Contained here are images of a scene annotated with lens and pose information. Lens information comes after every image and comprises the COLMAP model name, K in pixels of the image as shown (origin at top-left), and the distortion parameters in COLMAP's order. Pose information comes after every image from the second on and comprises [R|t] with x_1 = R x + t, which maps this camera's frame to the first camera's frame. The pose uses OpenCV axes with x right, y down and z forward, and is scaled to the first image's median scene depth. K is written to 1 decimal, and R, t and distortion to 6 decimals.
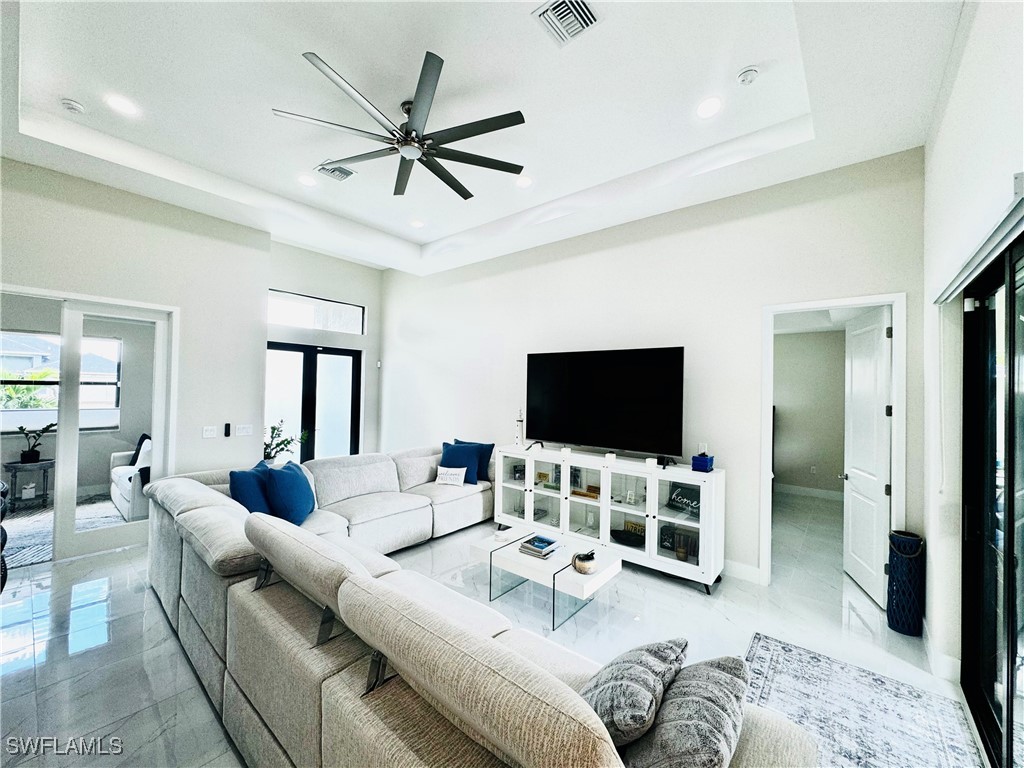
lens RADIAL K [[409.6, 0, 513.4], [0, 409.6, 381.5], [0, 0, 1]] dist [-0.002154, 0.001242]
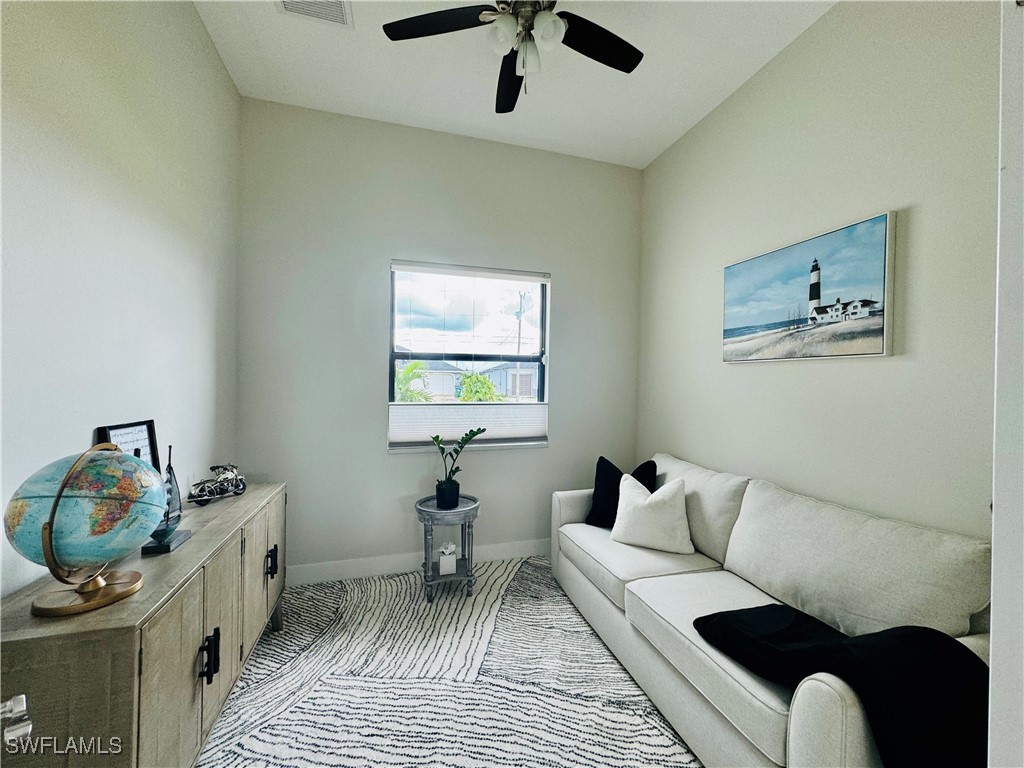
lens RADIAL K [[409.6, 0, 511.8], [0, 409.6, 384.5], [0, 0, 1]] dist [-0.002154, 0.001242]
pose [[0.830006, -0.001599, -0.557753, -0.996998], [0.010616, 0.999860, 0.012932, 0.047492], [0.557654, -0.016655, 0.829906, 0.744268]]
